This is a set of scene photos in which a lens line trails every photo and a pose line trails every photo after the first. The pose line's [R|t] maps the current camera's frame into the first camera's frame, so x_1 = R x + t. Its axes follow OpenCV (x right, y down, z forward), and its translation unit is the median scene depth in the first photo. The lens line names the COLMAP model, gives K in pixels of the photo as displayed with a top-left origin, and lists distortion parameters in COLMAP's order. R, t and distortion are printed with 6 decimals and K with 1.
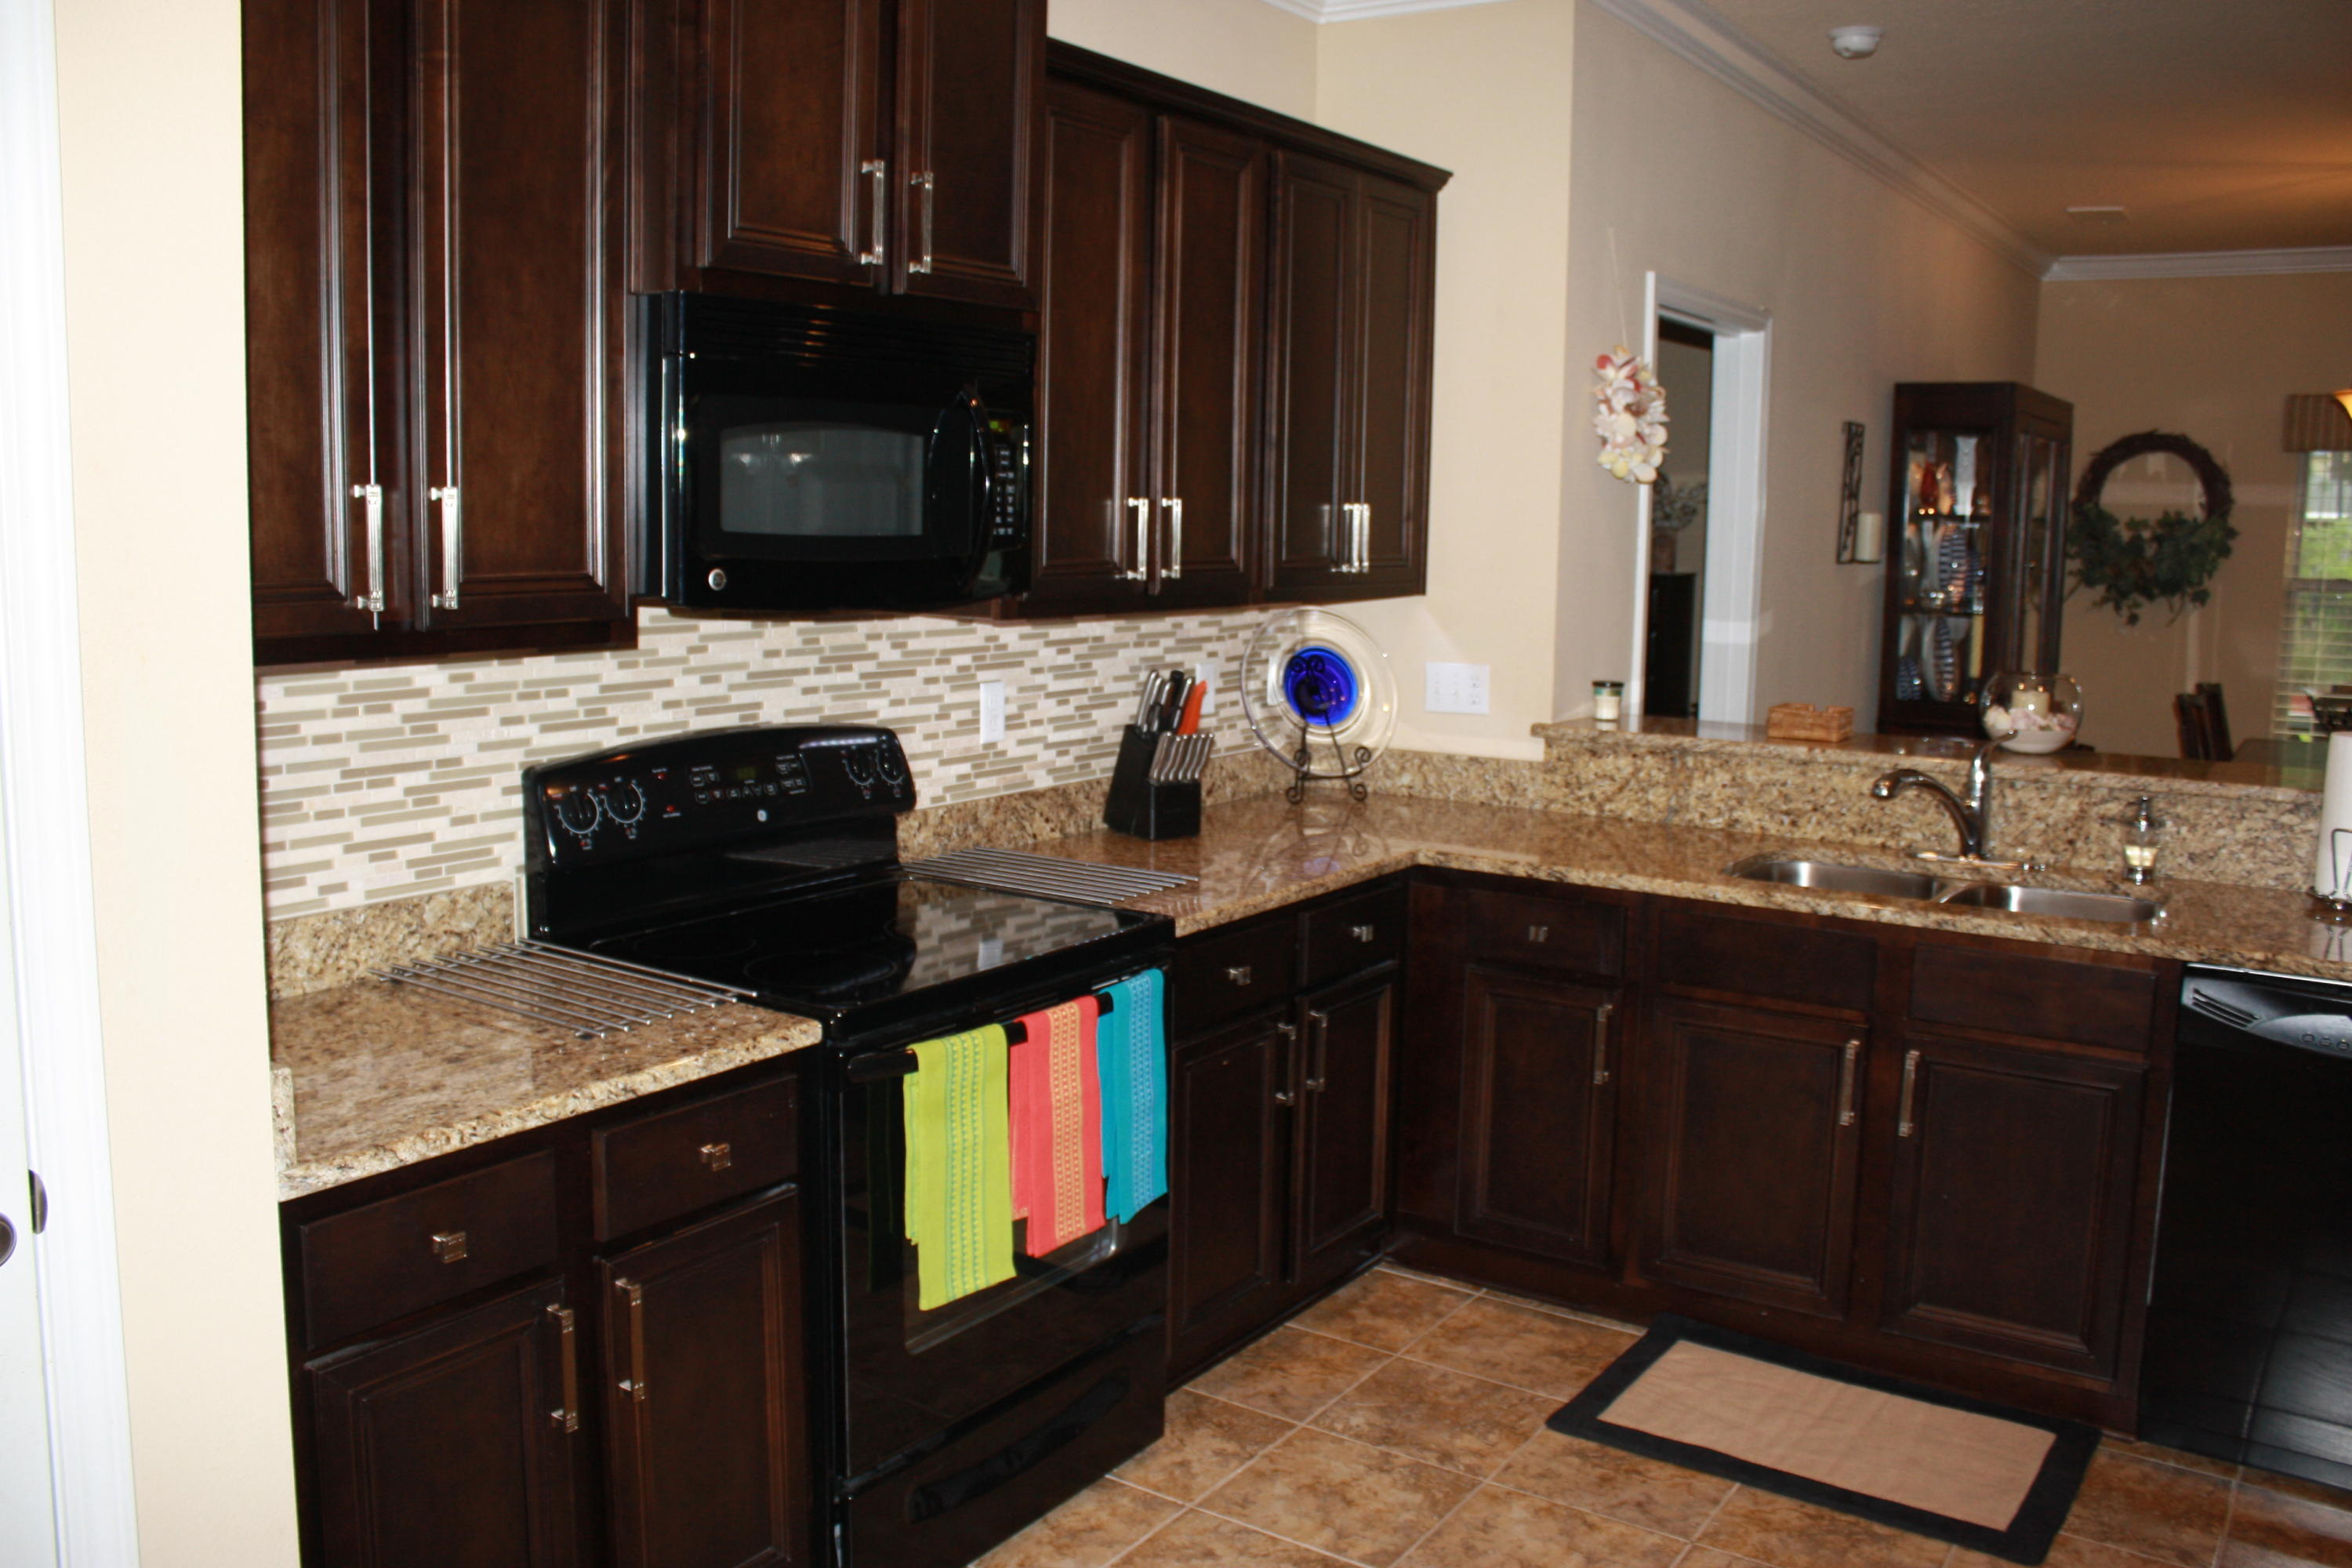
lens RADIAL K [[1938.2, 0, 1177.1], [0, 1938.2, 772.7], [0, 0, 1]] dist [-0.123001, 0.055108]
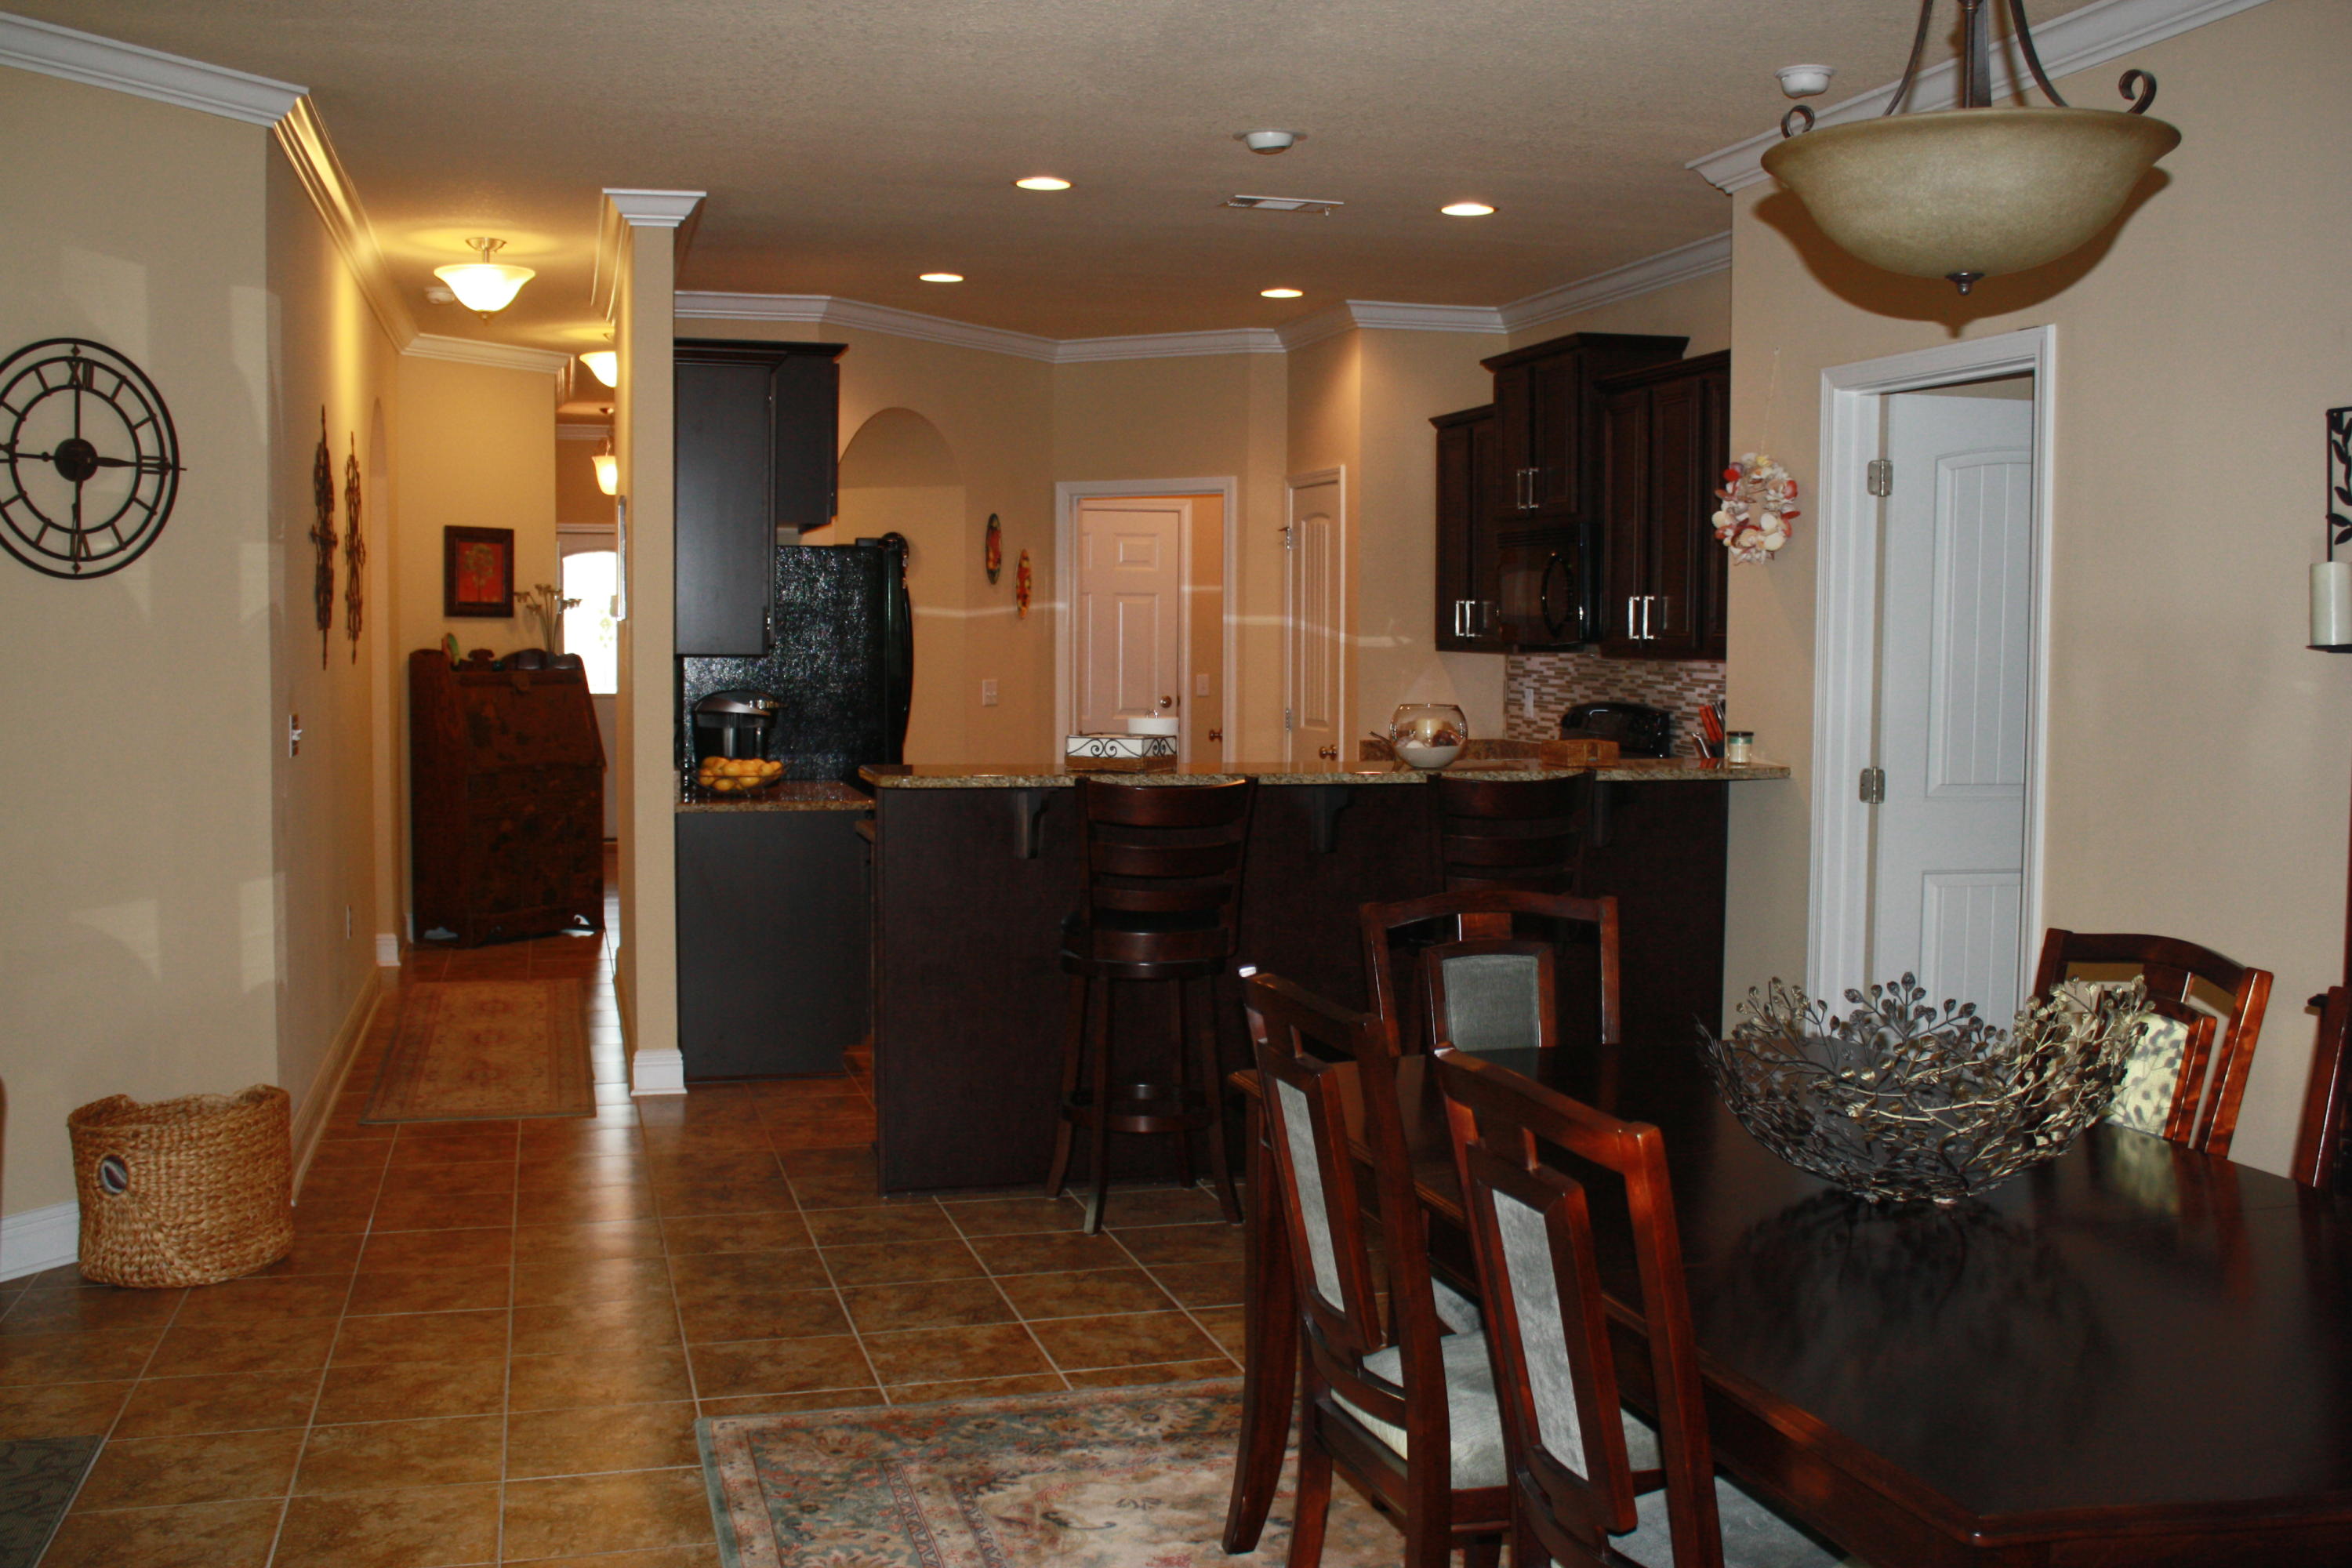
lens RADIAL K [[2268.1, 0, 1180.6], [0, 2268.1, 774.3], [0, 0, 1]] dist [-0.092287, 0.000000]
pose [[-0.631600, 0.042792, -0.774113, 1.935450], [-0.105827, 0.984372, 0.140759, -0.231463], [0.768038, 0.170826, -0.617201, 2.012453]]
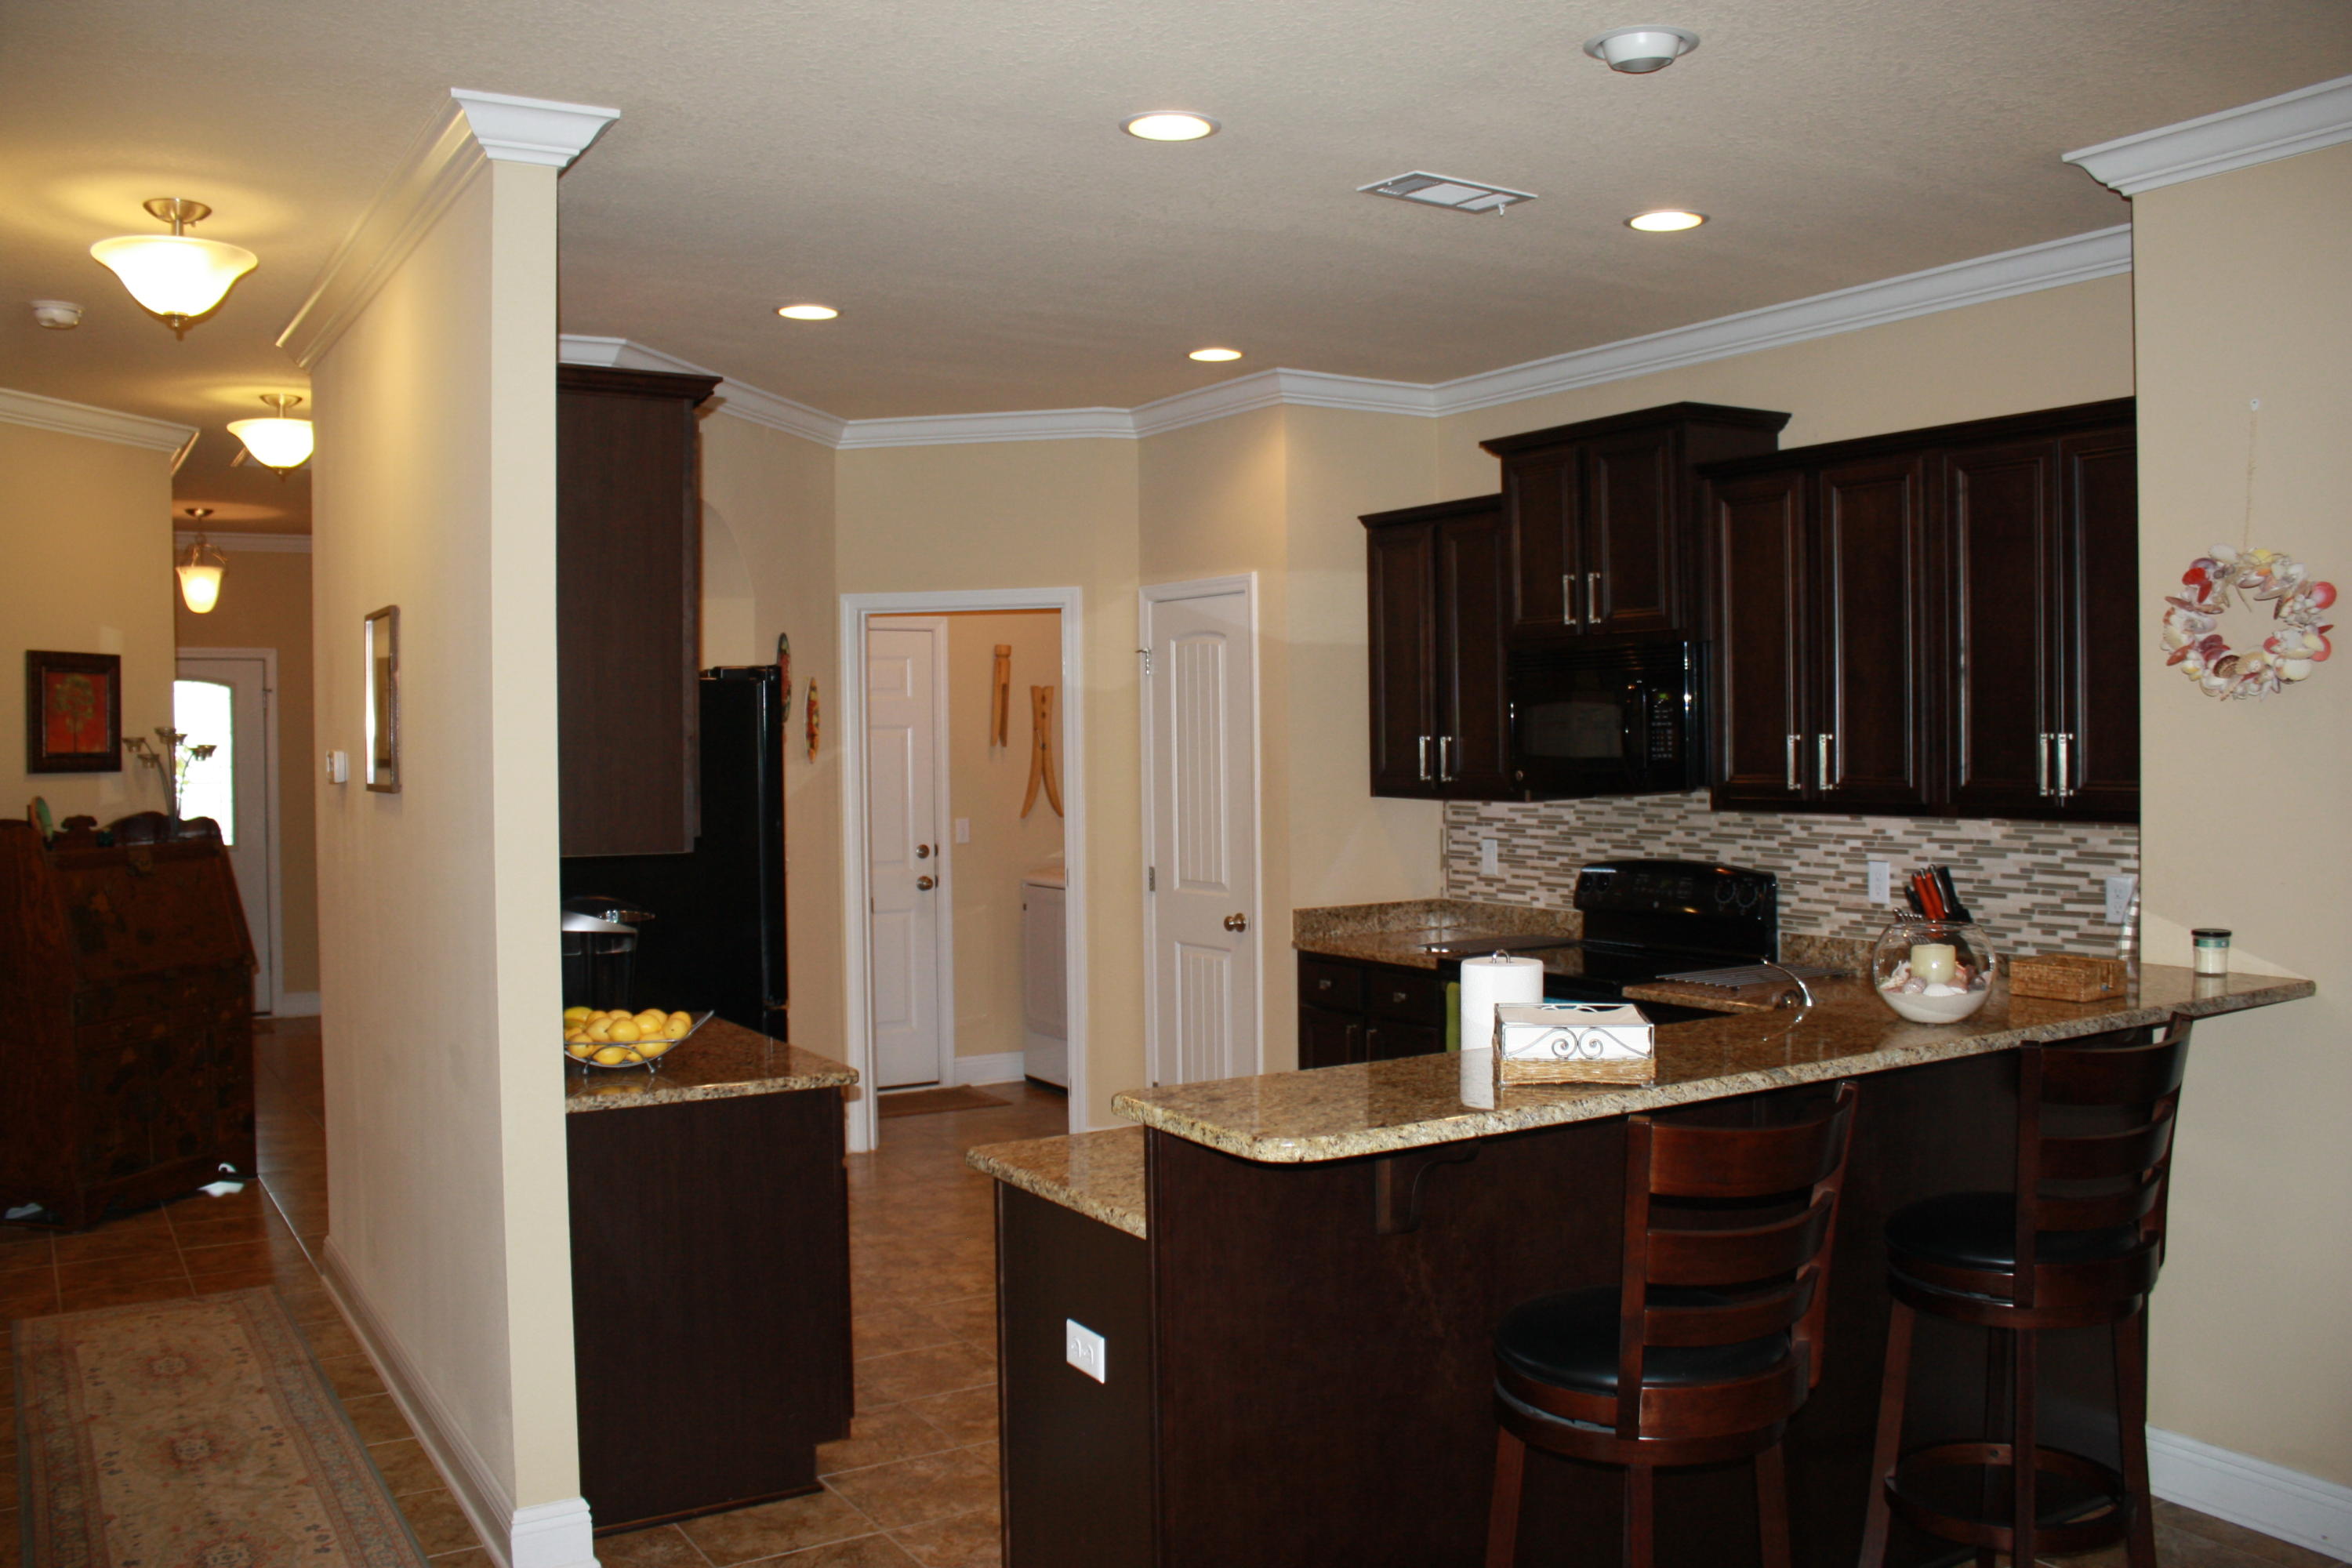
lens RADIAL K [[1938.2, 0, 1160.1], [0, 1938.2, 764.6], [0, 0, 1]] dist [-0.123001, 0.055108]
pose [[-0.387475, 0.016401, -0.921734, 1.490475], [-0.107584, 0.992205, 0.062881, -0.157644], [0.915581, 0.123529, -0.382690, 1.097816]]
